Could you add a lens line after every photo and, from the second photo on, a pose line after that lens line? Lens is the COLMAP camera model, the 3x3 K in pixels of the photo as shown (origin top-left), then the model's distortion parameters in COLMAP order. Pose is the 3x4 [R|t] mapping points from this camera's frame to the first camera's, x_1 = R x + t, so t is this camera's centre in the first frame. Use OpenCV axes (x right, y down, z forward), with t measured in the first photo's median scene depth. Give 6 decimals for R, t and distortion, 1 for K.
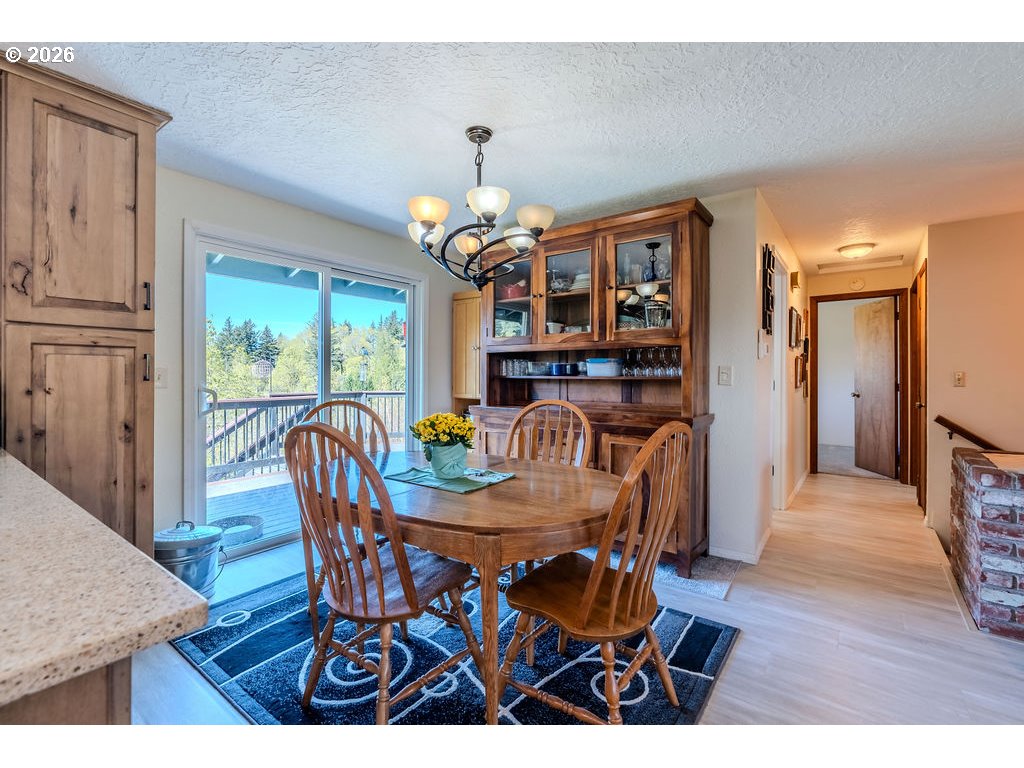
lens RADIAL K [[463.5, 0, 511.3], [0, 463.5, 373.9], [0, 0, 1]] dist [-0.005823, 0.001822]
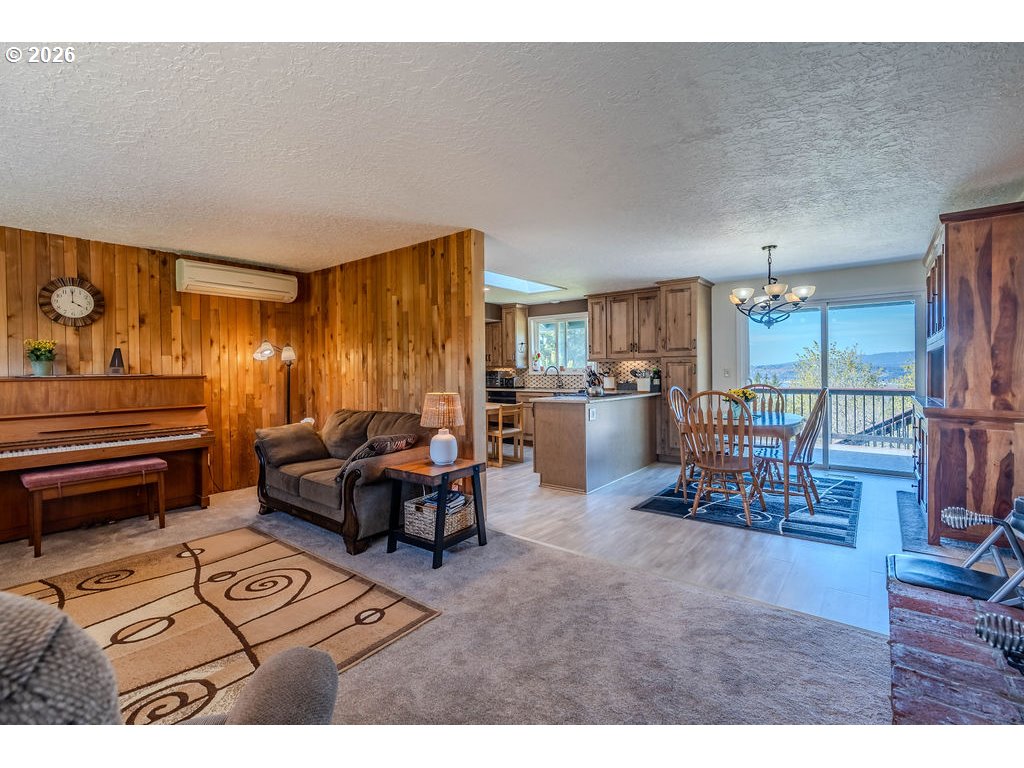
lens RADIAL K [[463.5, 0, 512.7], [0, 463.5, 373.4], [0, 0, 1]] dist [-0.005823, 0.001822]
pose [[-0.032132, 0.003122, -0.999479, 2.216201], [0.009504, 0.999951, 0.002818, -0.006767], [0.999438, -0.009408, -0.032161, -0.022190]]
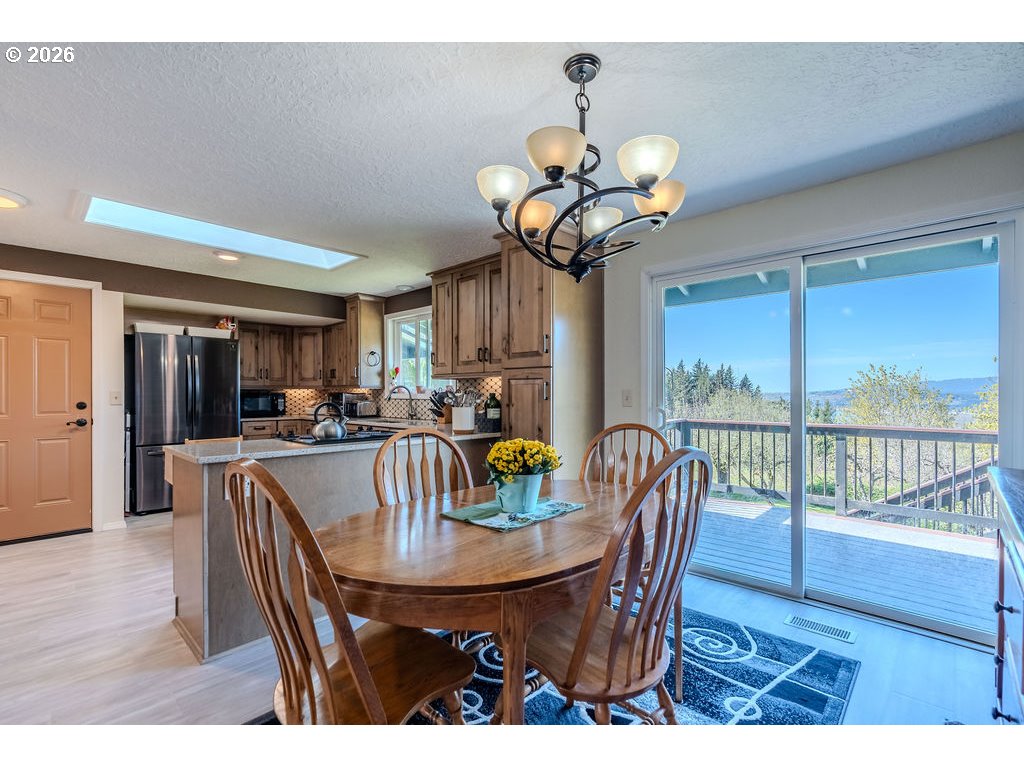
lens RADIAL K [[463.5, 0, 510.3], [0, 463.5, 395.2], [0, 0, 1]] dist [-0.005823, 0.001822]
pose [[-0.122139, -0.001291, -0.992512, 0.773814], [-0.000733, 0.999999, -0.001210, 0.001209], [0.992513, 0.000580, -0.122140, 1.137162]]
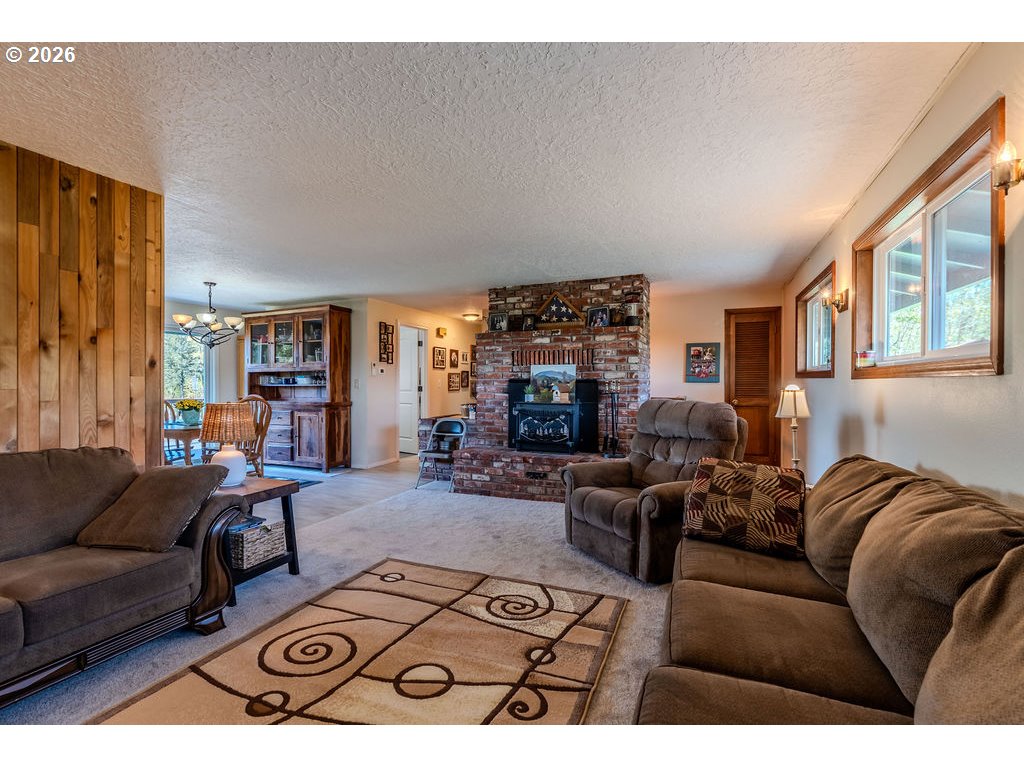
lens RADIAL K [[463.5, 0, 516.3], [0, 463.5, 386.1], [0, 0, 1]] dist [-0.005823, 0.001822]
pose [[0.970333, -0.006539, 0.241682, 1.034698], [0.005296, 0.999969, 0.005795, 0.010110], [-0.241713, -0.004343, 0.970338, -1.996518]]
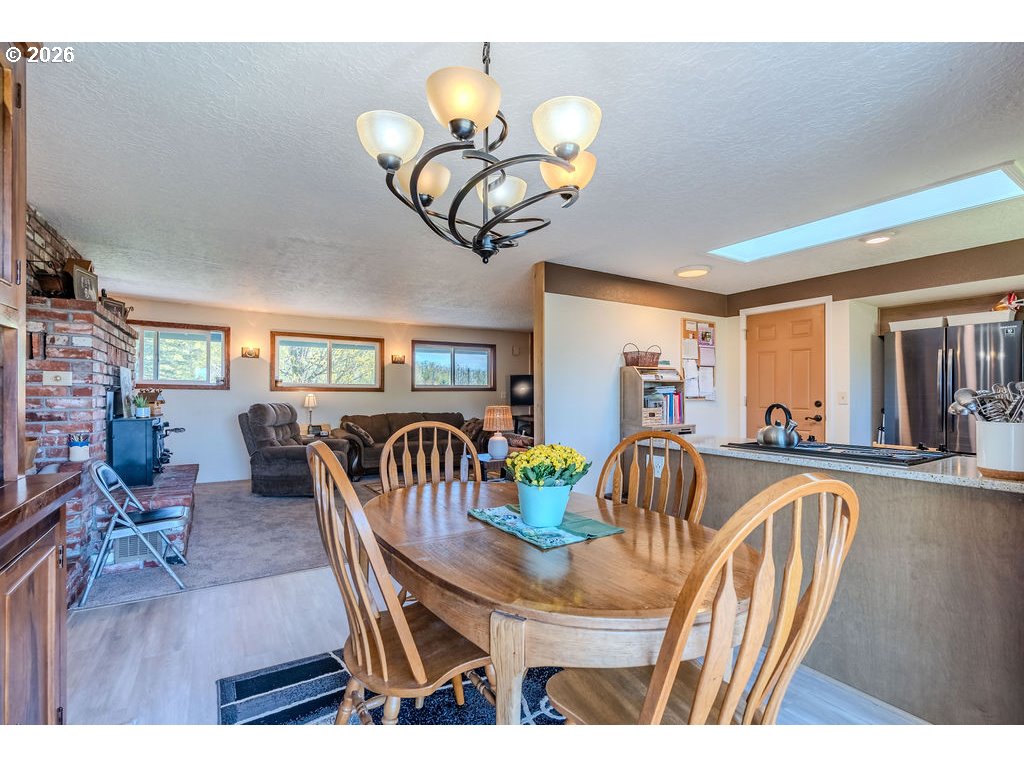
lens RADIAL K [[463.5, 0, 507.2], [0, 463.5, 387.2], [0, 0, 1]] dist [-0.005823, 0.001822]
pose [[-0.934893, -0.003758, 0.354911, -0.366398], [-0.007735, 0.999922, -0.009788, -0.004829], [-0.354846, -0.011896, -0.934849, 1.841073]]
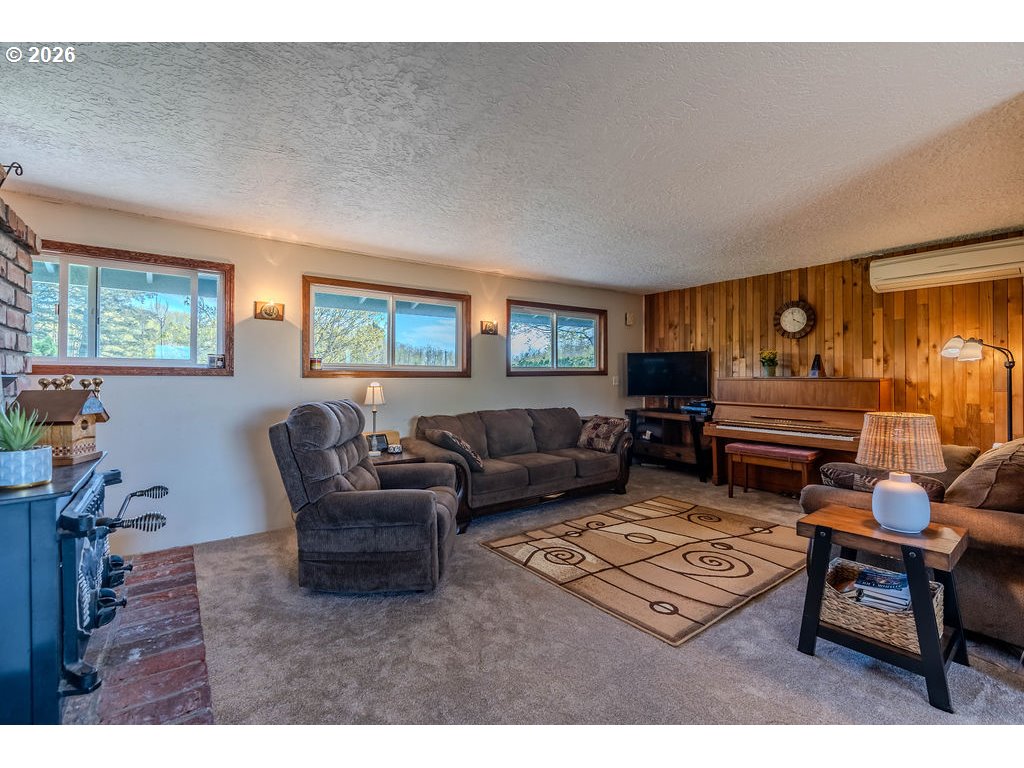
lens RADIAL K [[463.5, 0, 513.3], [0, 463.5, 371.3], [0, 0, 1]] dist [-0.005823, 0.001822]
pose [[-0.959204, -0.003991, 0.282688, 1.044492], [-0.005839, 0.999967, -0.005697, -0.017806], [-0.282656, -0.007115, -0.959195, 0.927361]]
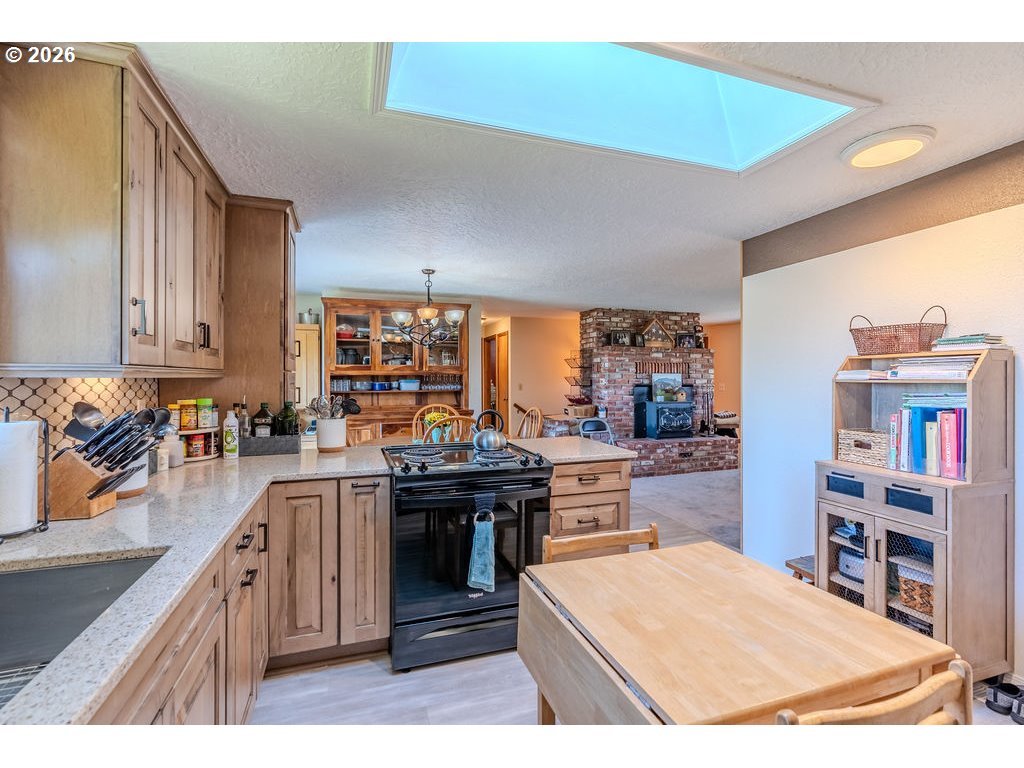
lens RADIAL K [[463.5, 0, 514.1], [0, 463.5, 380.6], [0, 0, 1]] dist [-0.005823, 0.001822]
pose [[0.552256, -0.010400, 0.833610, -1.773686], [0.002110, 0.999936, 0.011077, -0.084104], [-0.833672, -0.004358, 0.552243, -0.464342]]
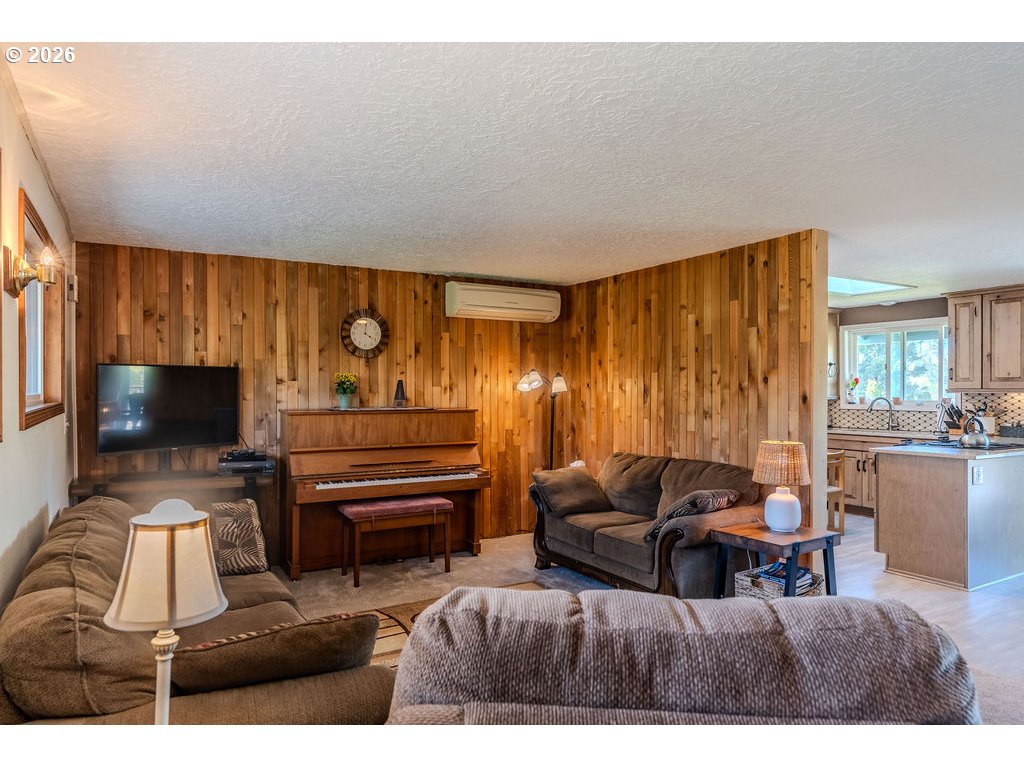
lens RADIAL K [[648.9, 0, 508.7], [0, 648.9, 392.4], [0, 0, 1]] dist [-0.008185, 0.009580]
pose [[-0.392921, -0.002242, -0.919570, 2.593127], [-0.002823, 0.999995, -0.001232, -0.074588], [0.919568, 0.002112, -0.392925, -0.330590]]
